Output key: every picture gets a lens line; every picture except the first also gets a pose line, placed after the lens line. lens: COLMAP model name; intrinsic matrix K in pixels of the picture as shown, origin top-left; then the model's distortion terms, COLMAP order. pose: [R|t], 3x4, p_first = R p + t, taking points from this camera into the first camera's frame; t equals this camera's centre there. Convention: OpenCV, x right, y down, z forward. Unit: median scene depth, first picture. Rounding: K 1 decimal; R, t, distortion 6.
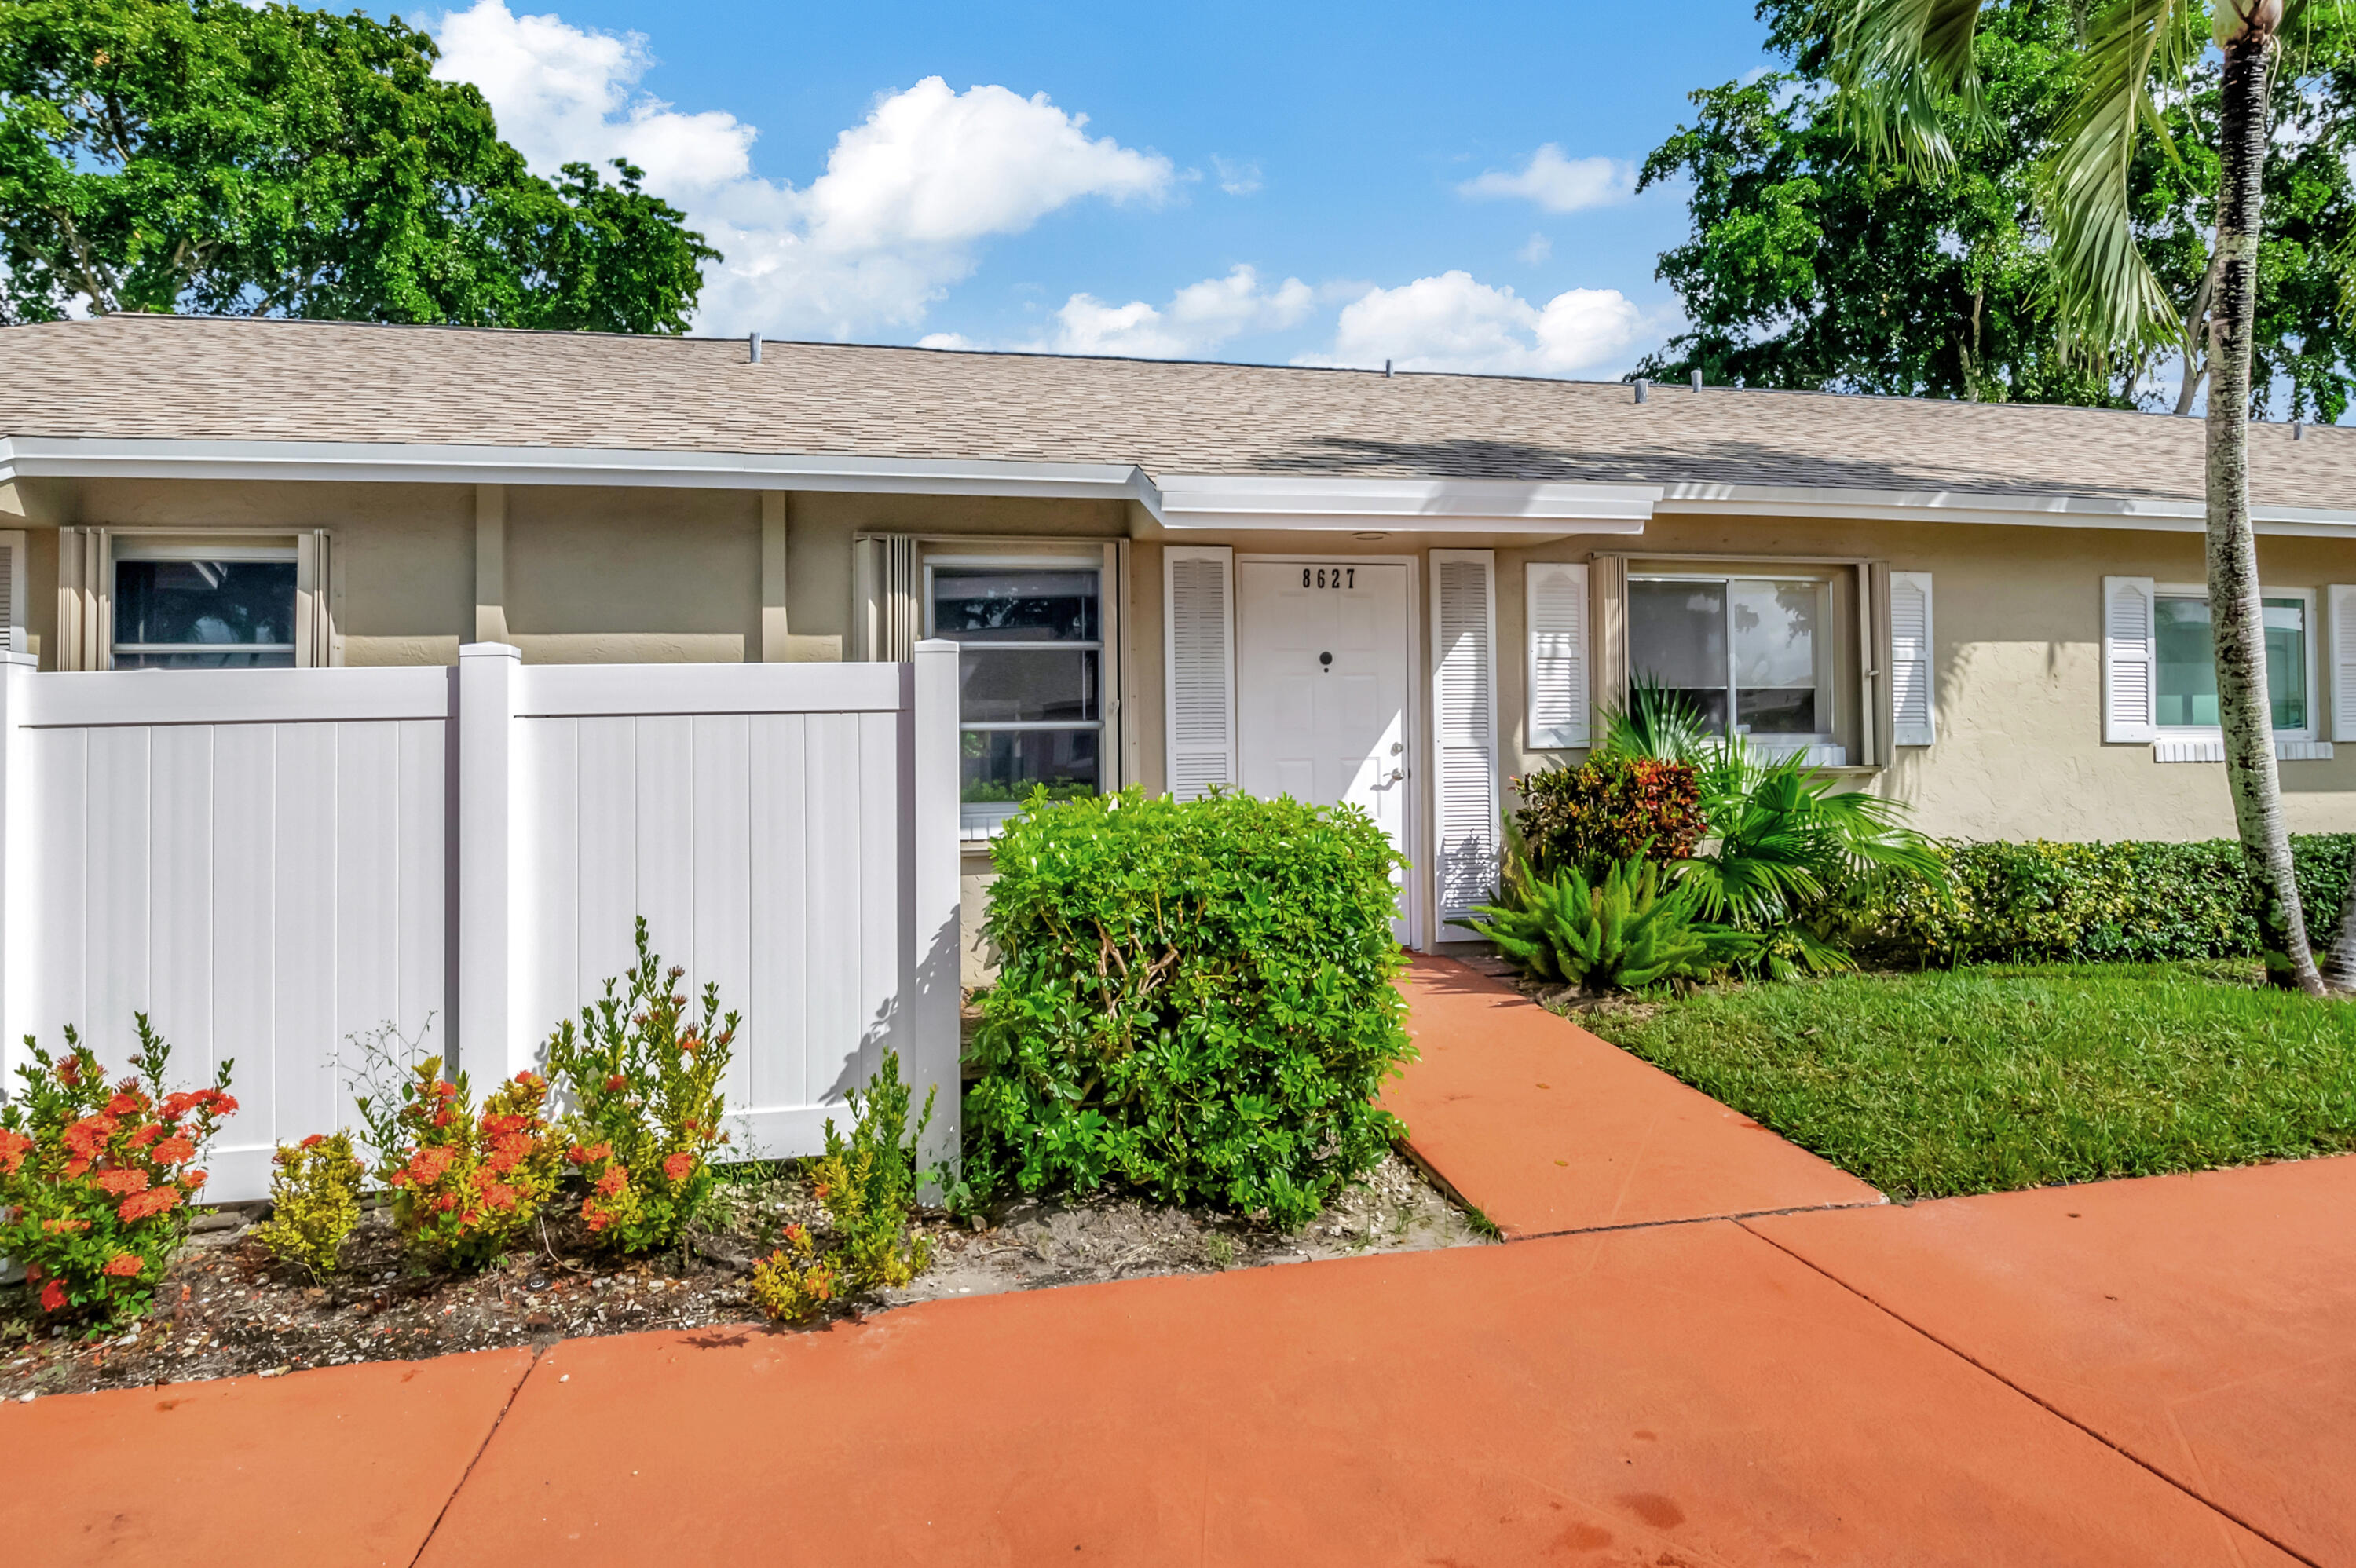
lens RADIAL K [[1367.5, 0, 1156.1], [0, 1367.5, 795.9], [0, 0, 1]] dist [-0.009327, -0.010200]
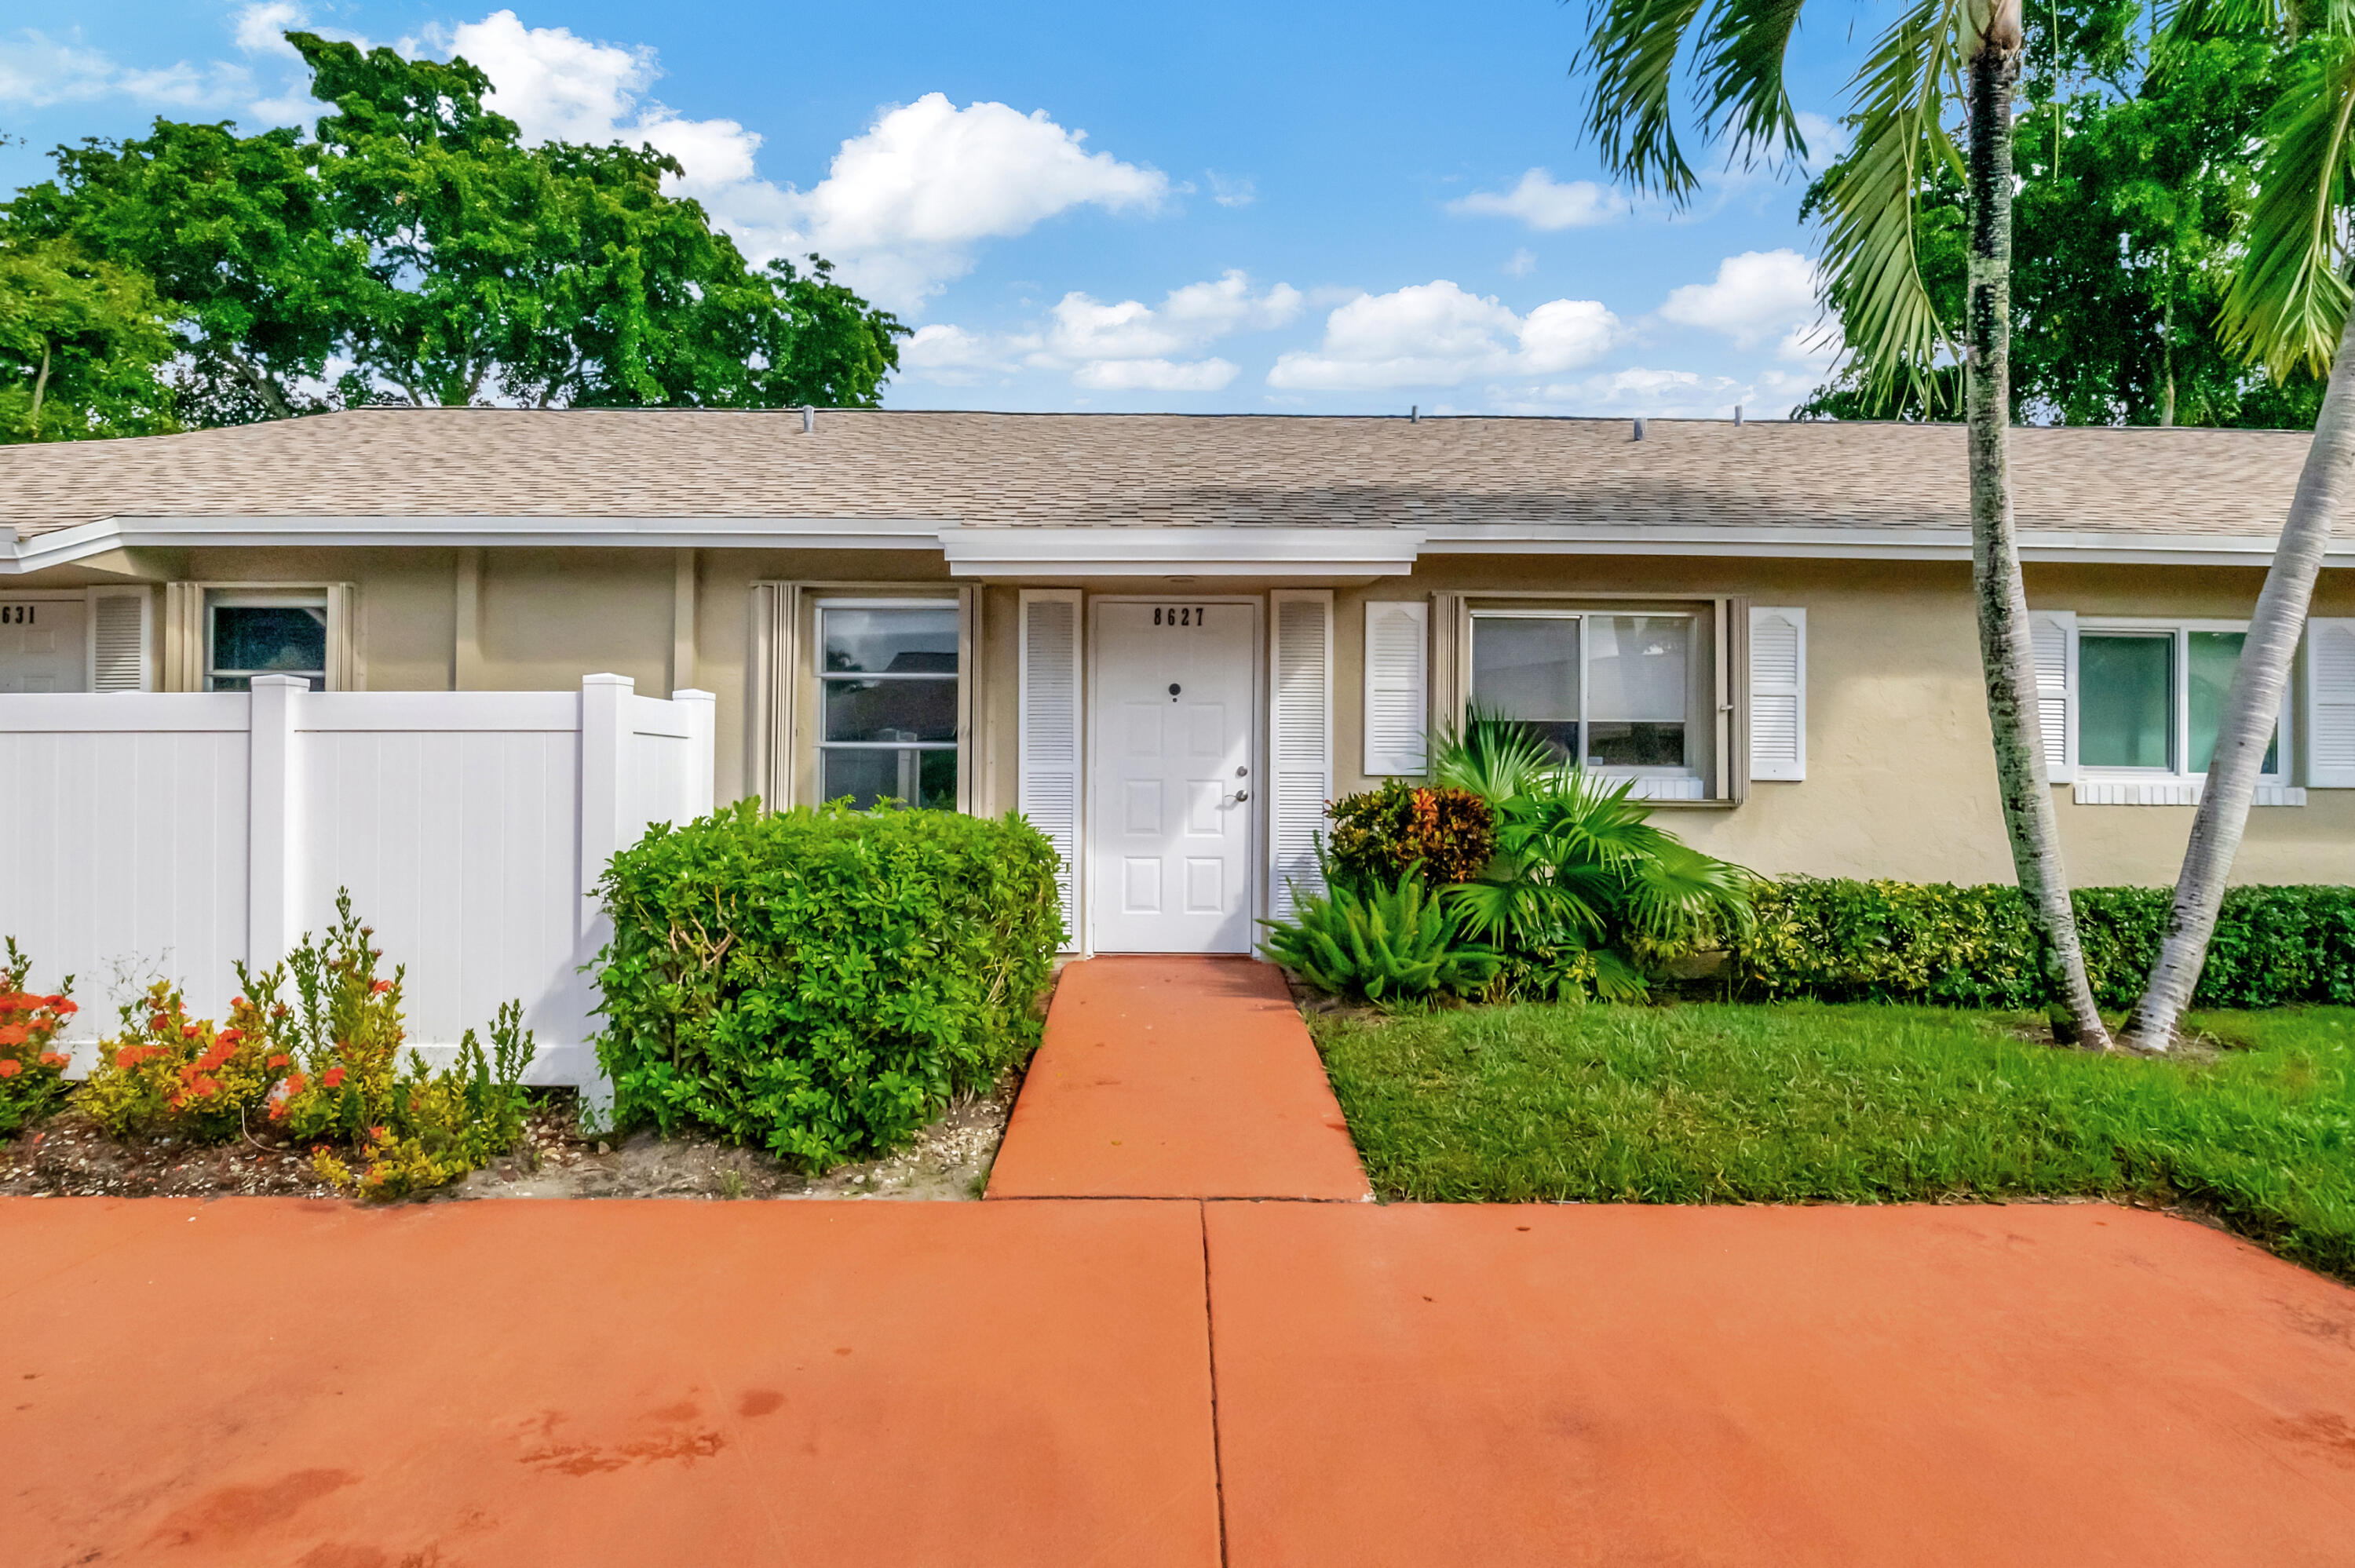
lens RADIAL K [[1275.5, 0, 1140.2], [0, 1275.5, 817.2], [0, 0, 1]] dist [-0.010271, -0.007930]
pose [[0.977819, 0.028545, -0.207495, 0.330756], [-0.027880, 0.999592, 0.006131, -0.003150], [0.207586, -0.000210, 0.978217, -0.011128]]
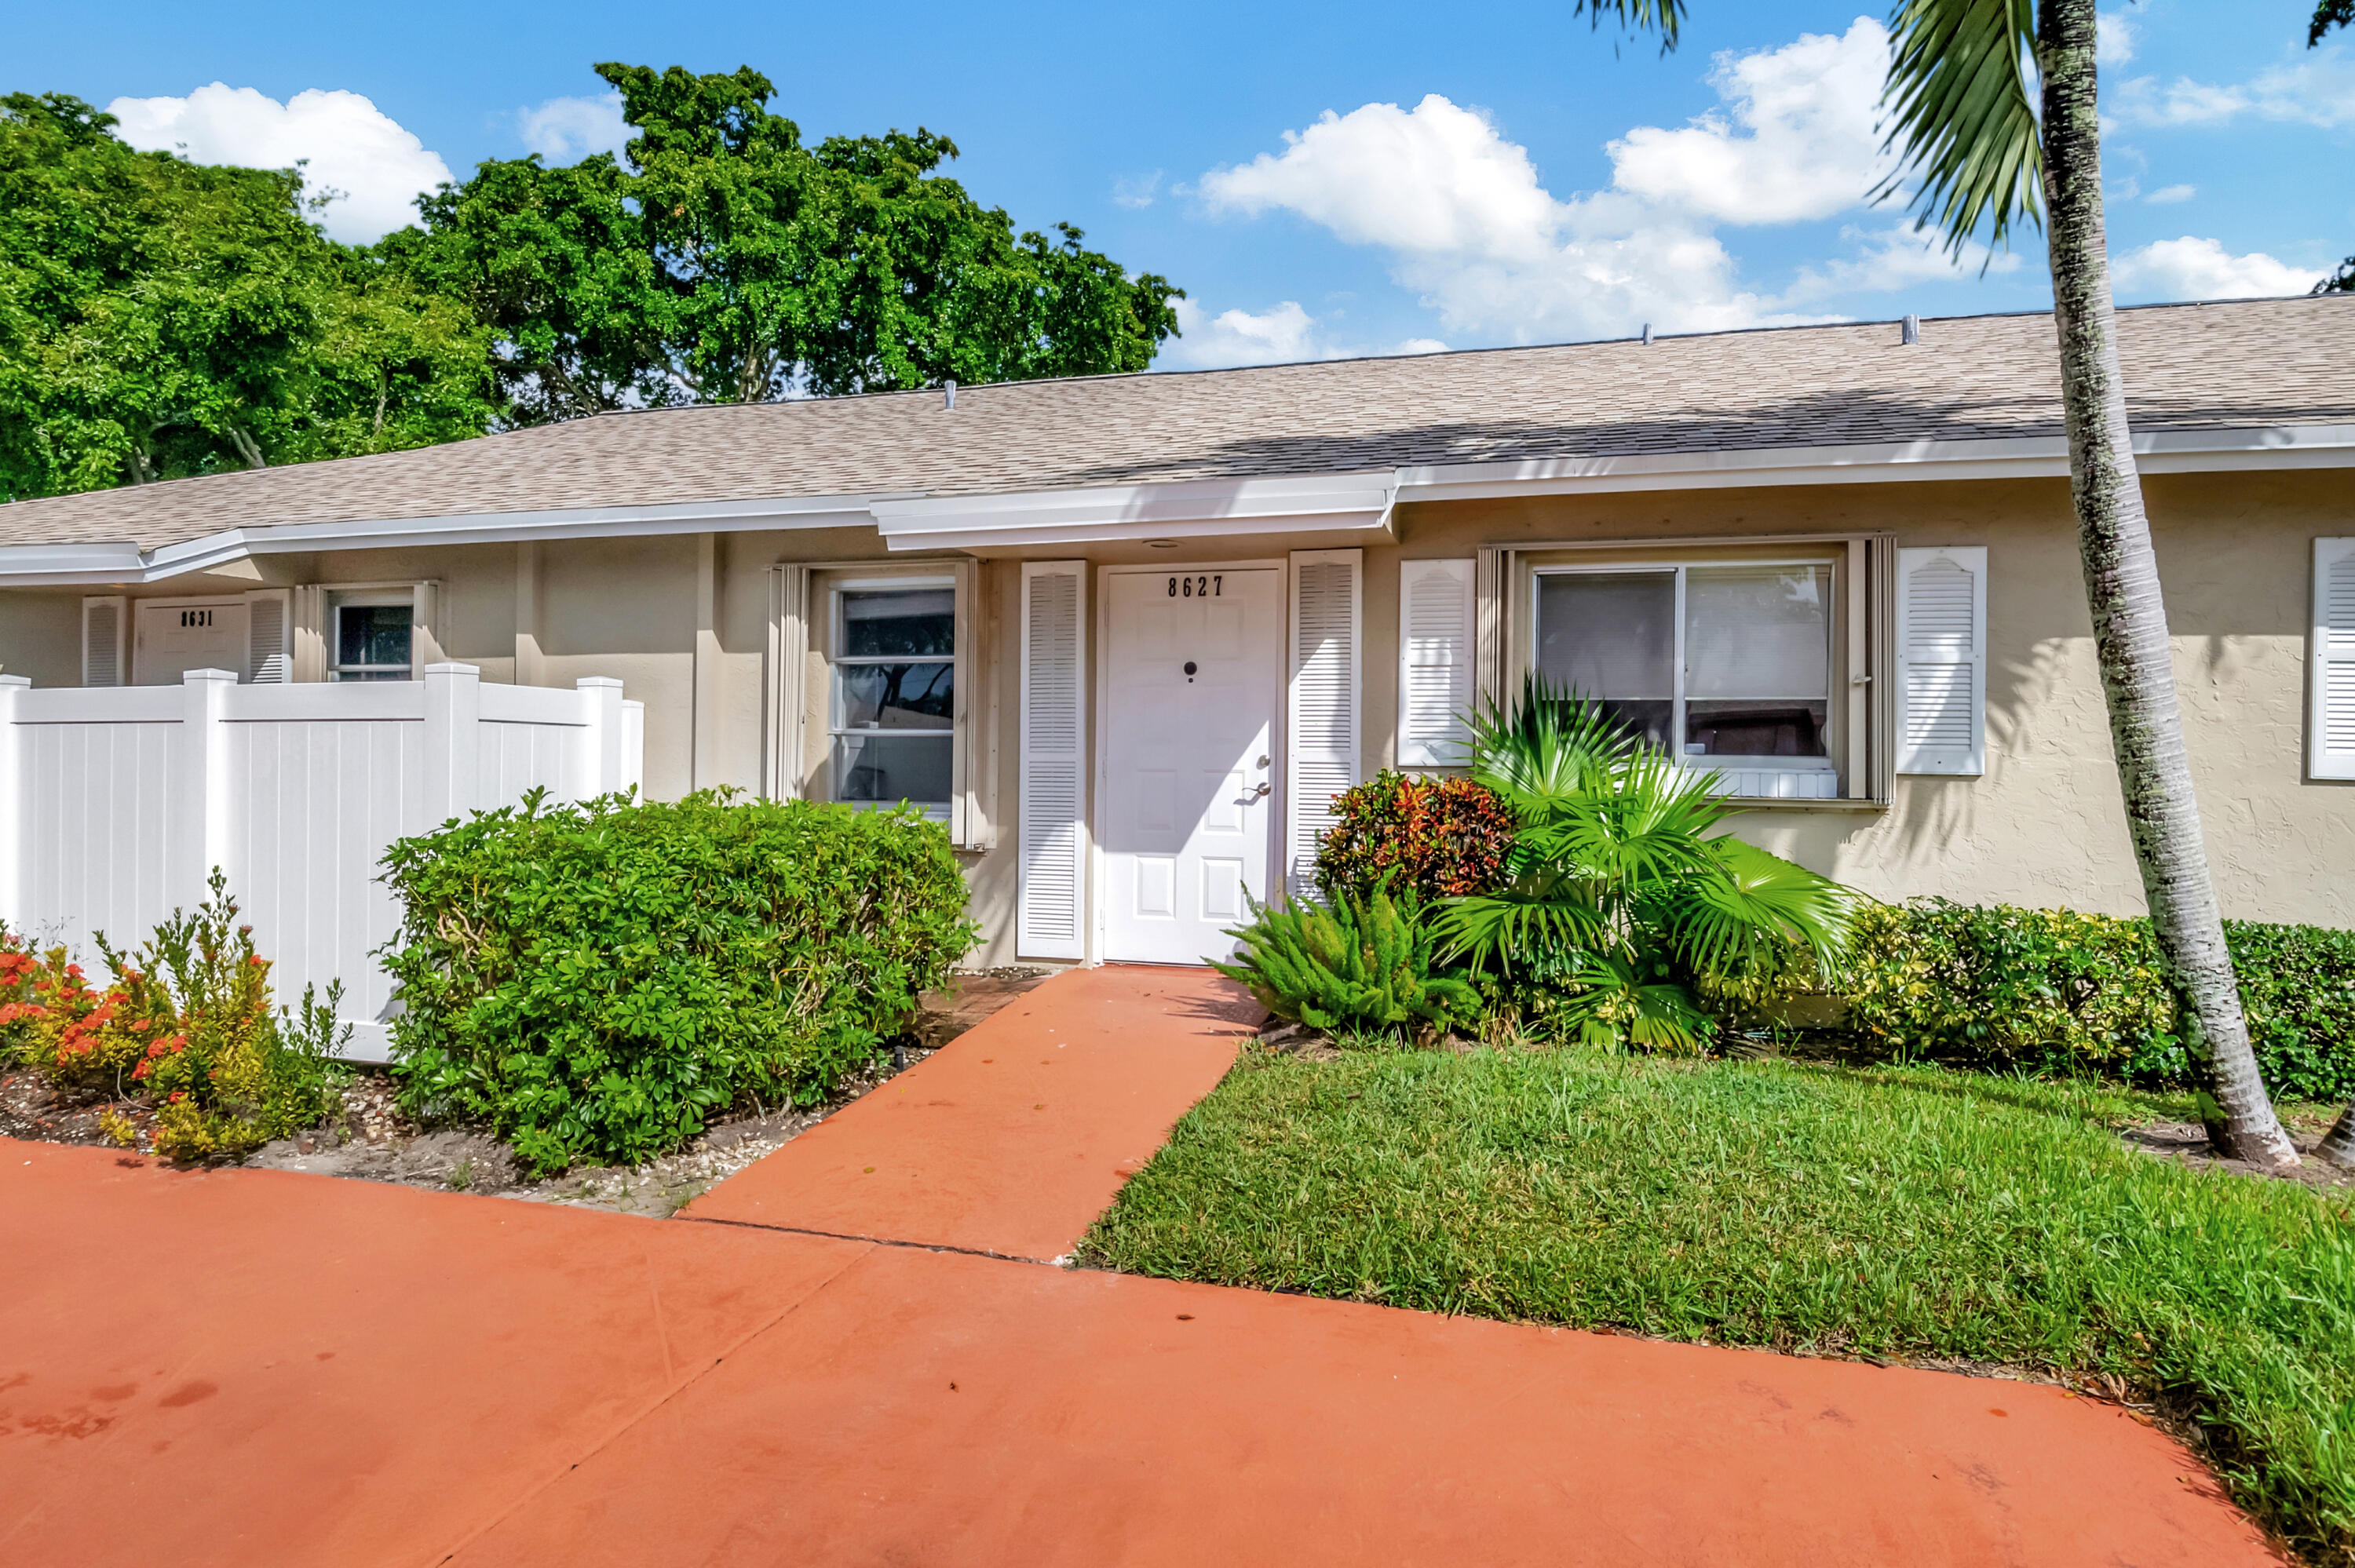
lens RADIAL K [[1366.9, 0, 1140.3], [0, 1366.9, 816.0], [0, 0, 1]] dist [-0.009327, -0.010200]
pose [[0.877226, 0.042781, -0.478168, 0.596560], [-0.038017, 0.999084, 0.019642, -0.013522], [0.478570, 0.000948, 0.878049, 0.129681]]
